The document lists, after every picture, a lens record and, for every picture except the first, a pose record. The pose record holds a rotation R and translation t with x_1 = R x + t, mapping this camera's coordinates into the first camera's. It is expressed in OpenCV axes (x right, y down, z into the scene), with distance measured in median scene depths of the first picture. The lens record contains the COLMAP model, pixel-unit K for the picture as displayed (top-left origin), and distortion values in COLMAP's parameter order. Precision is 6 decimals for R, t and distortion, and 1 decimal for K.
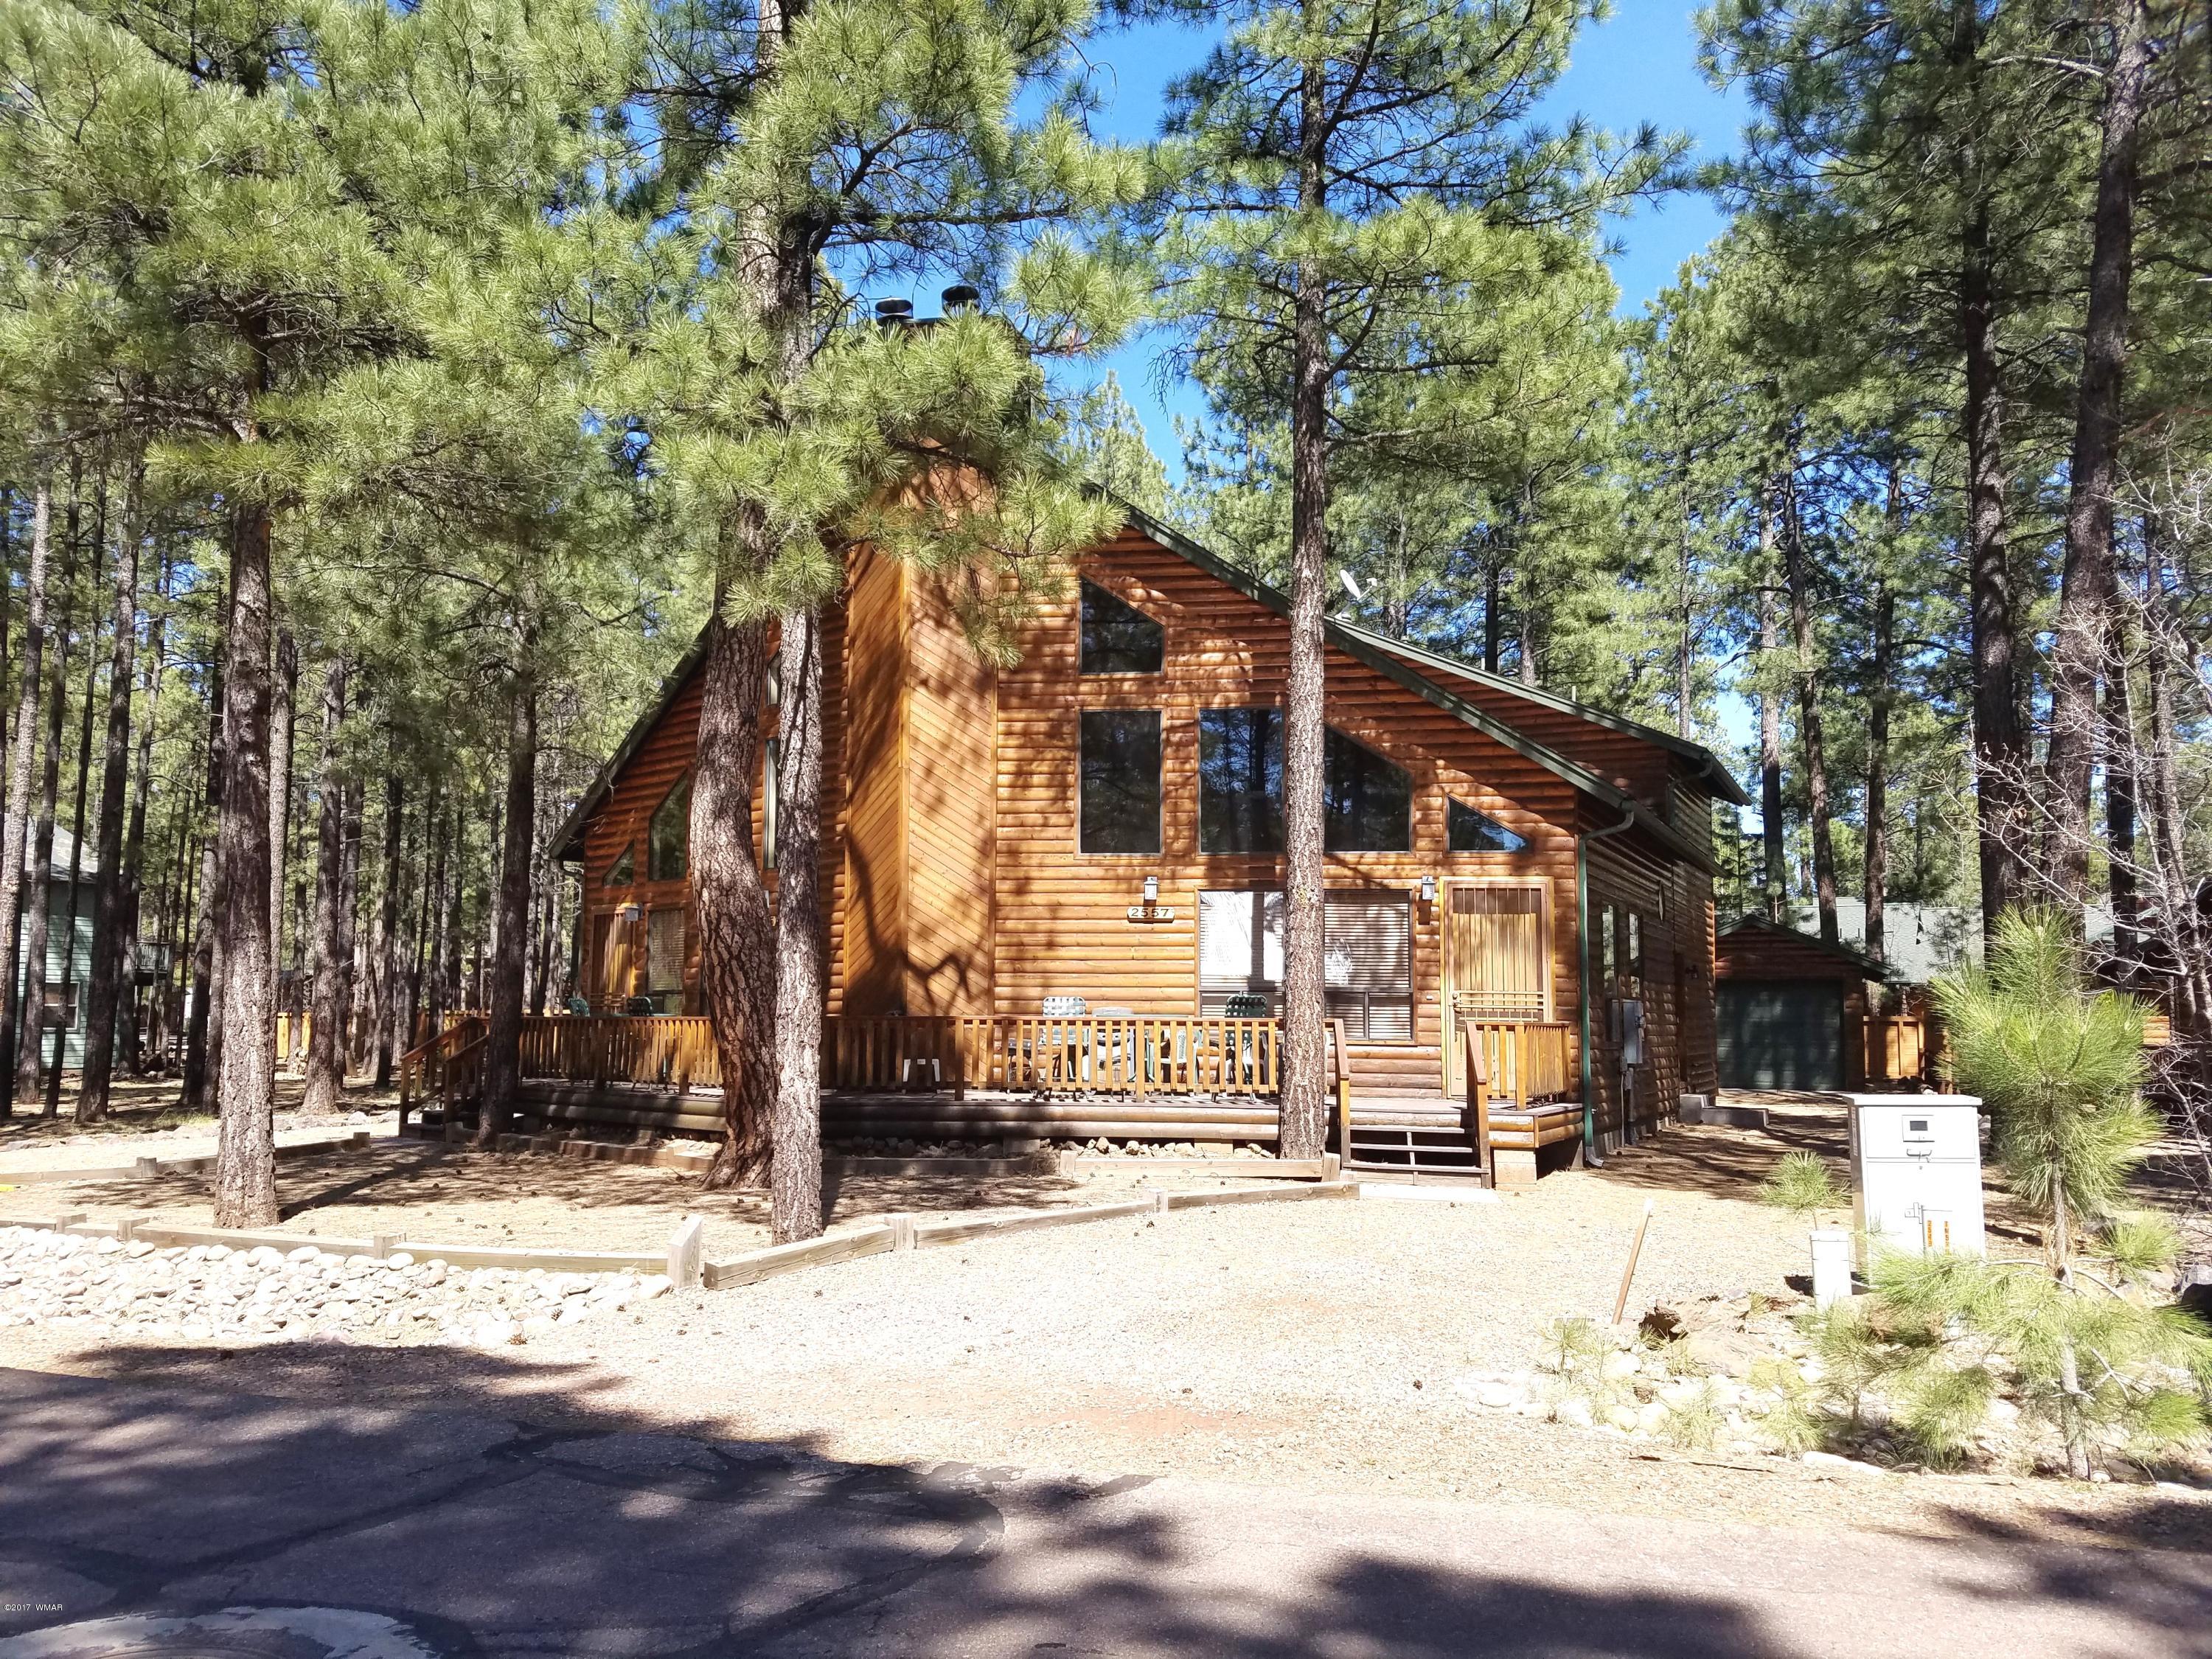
lens RADIAL K [[1735.1, 0, 1054.2], [0, 1735.1, 834.7], [0, 0, 1]] dist [0.247187, -0.434814]
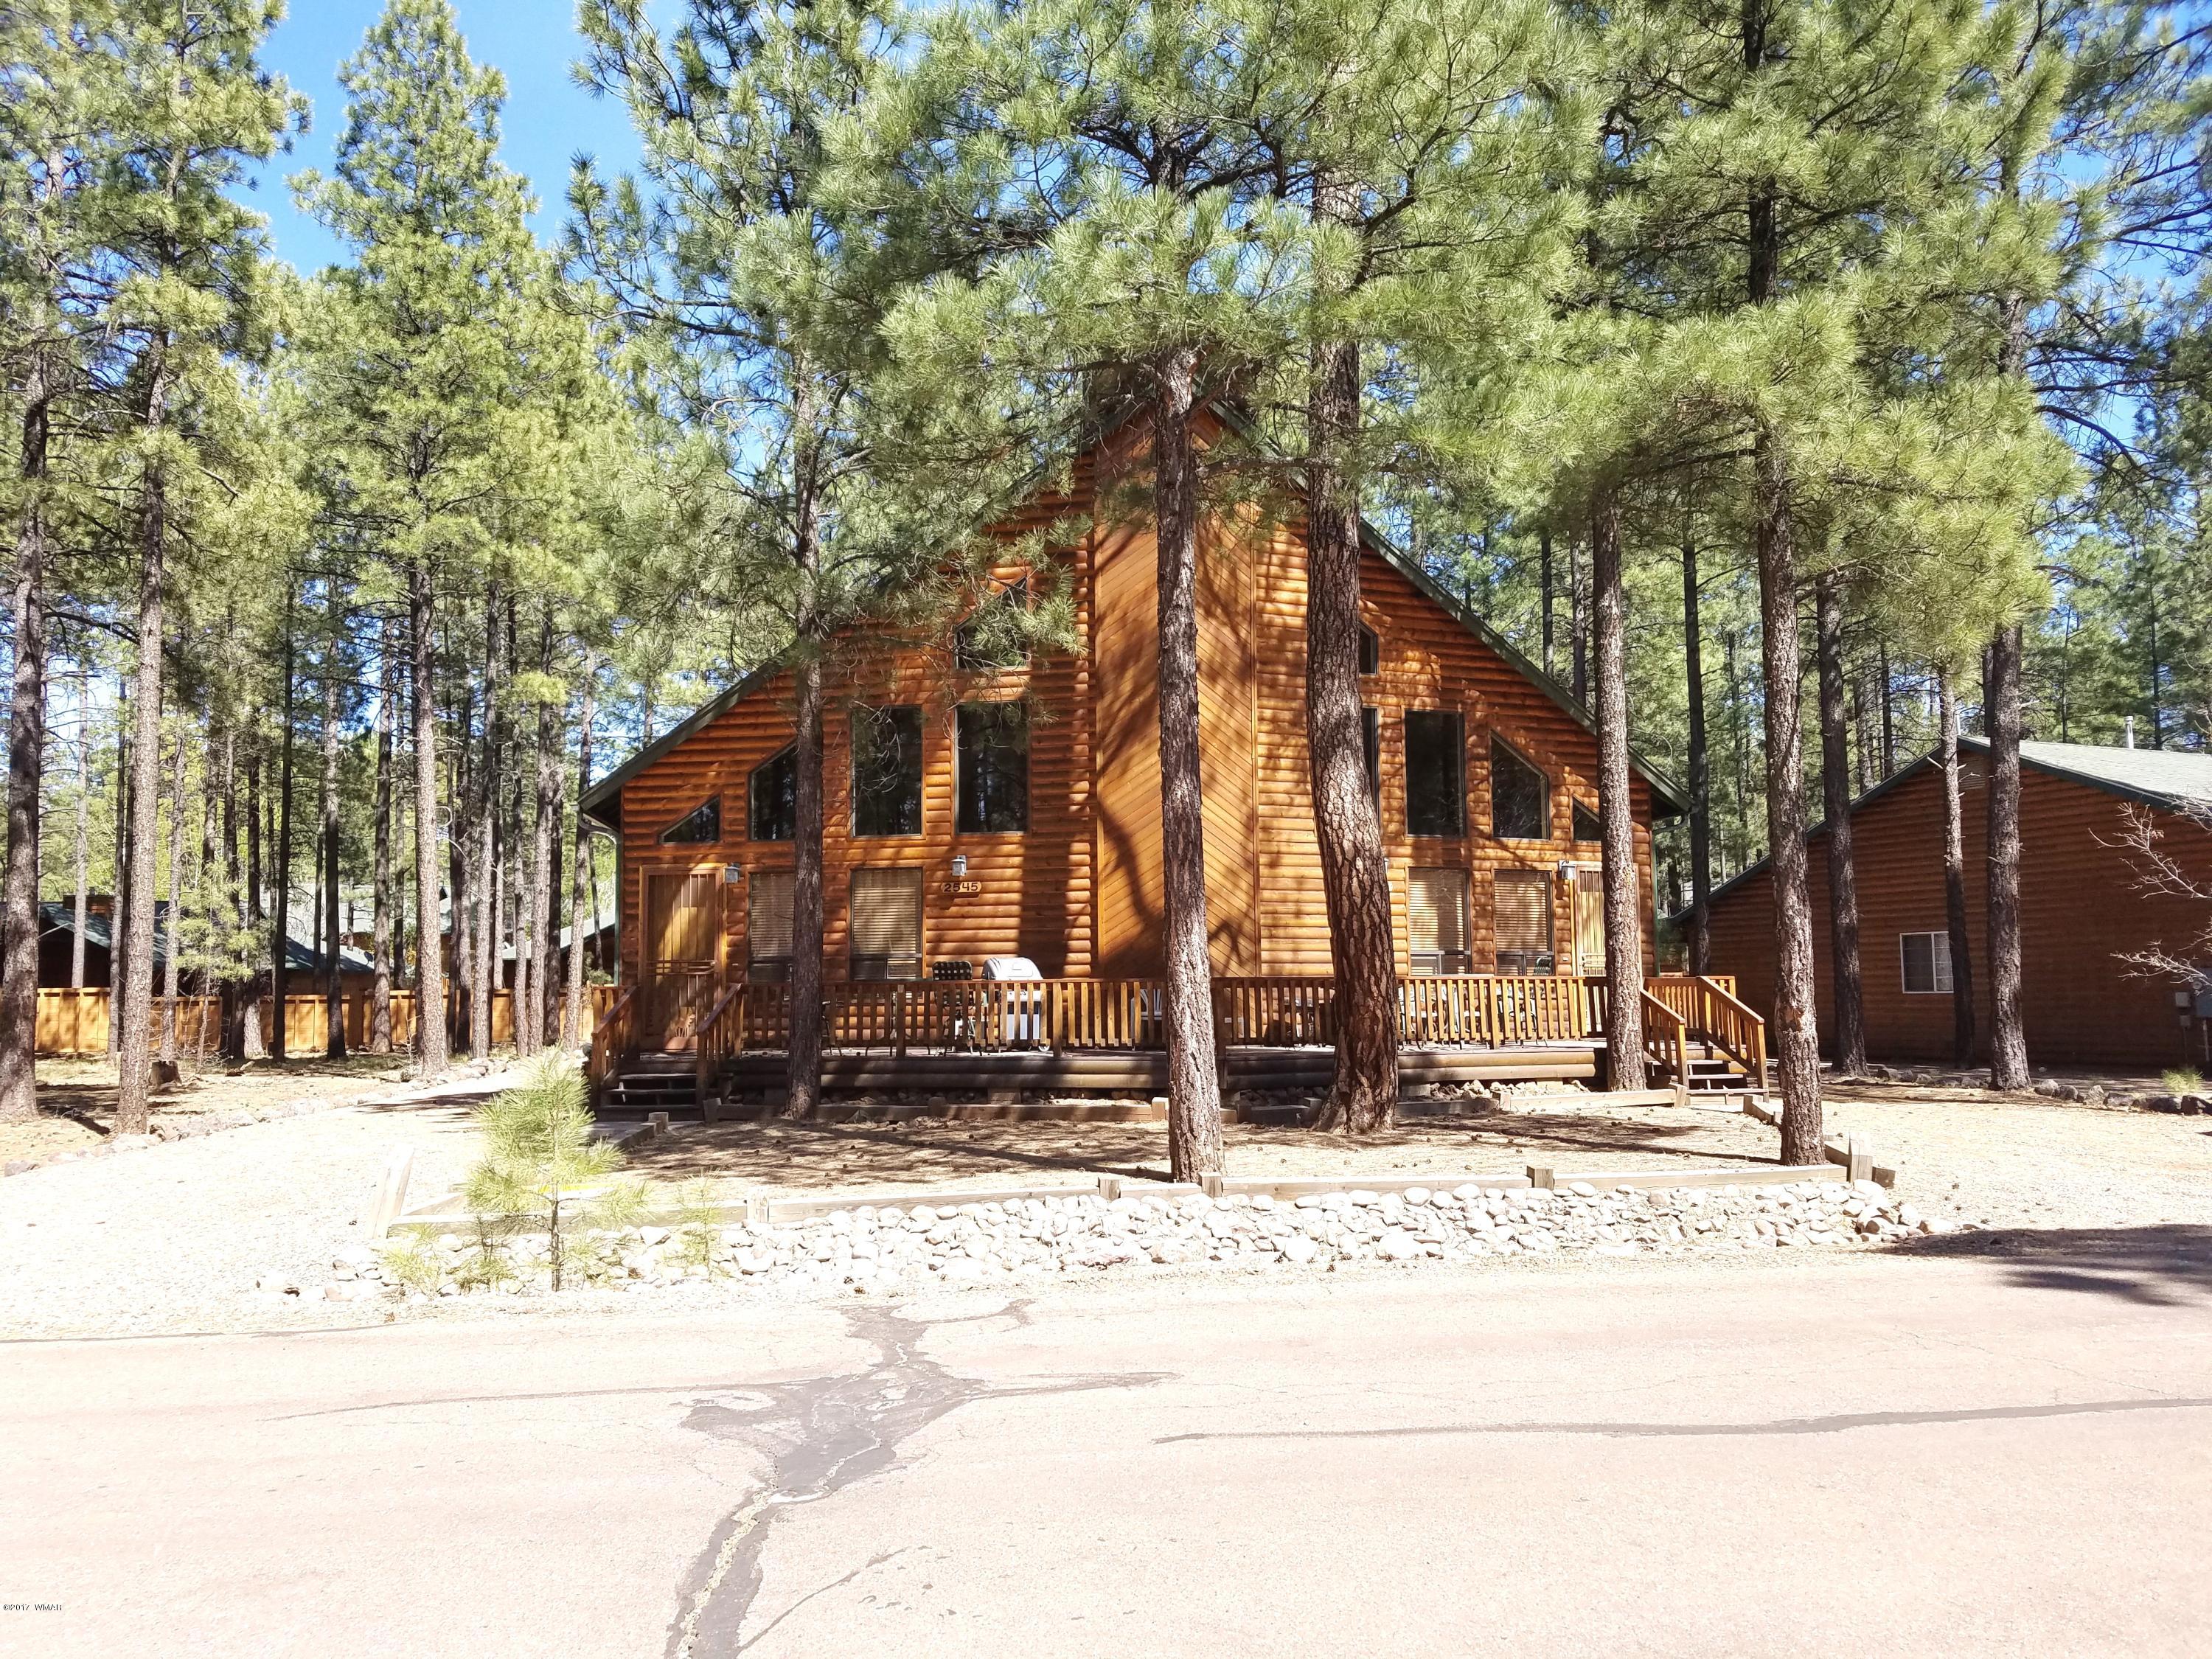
lens RADIAL K [[1707.7, 0, 1106.0], [0, 1707.7, 829.5], [0, 0, 1]] dist [0.178109, -0.262193]
pose [[0.847360, 0.035878, 0.529806, -0.684805], [-0.042091, 0.999114, -0.000341, 0.015410], [-0.529348, -0.022011, 0.848119, 0.140930]]
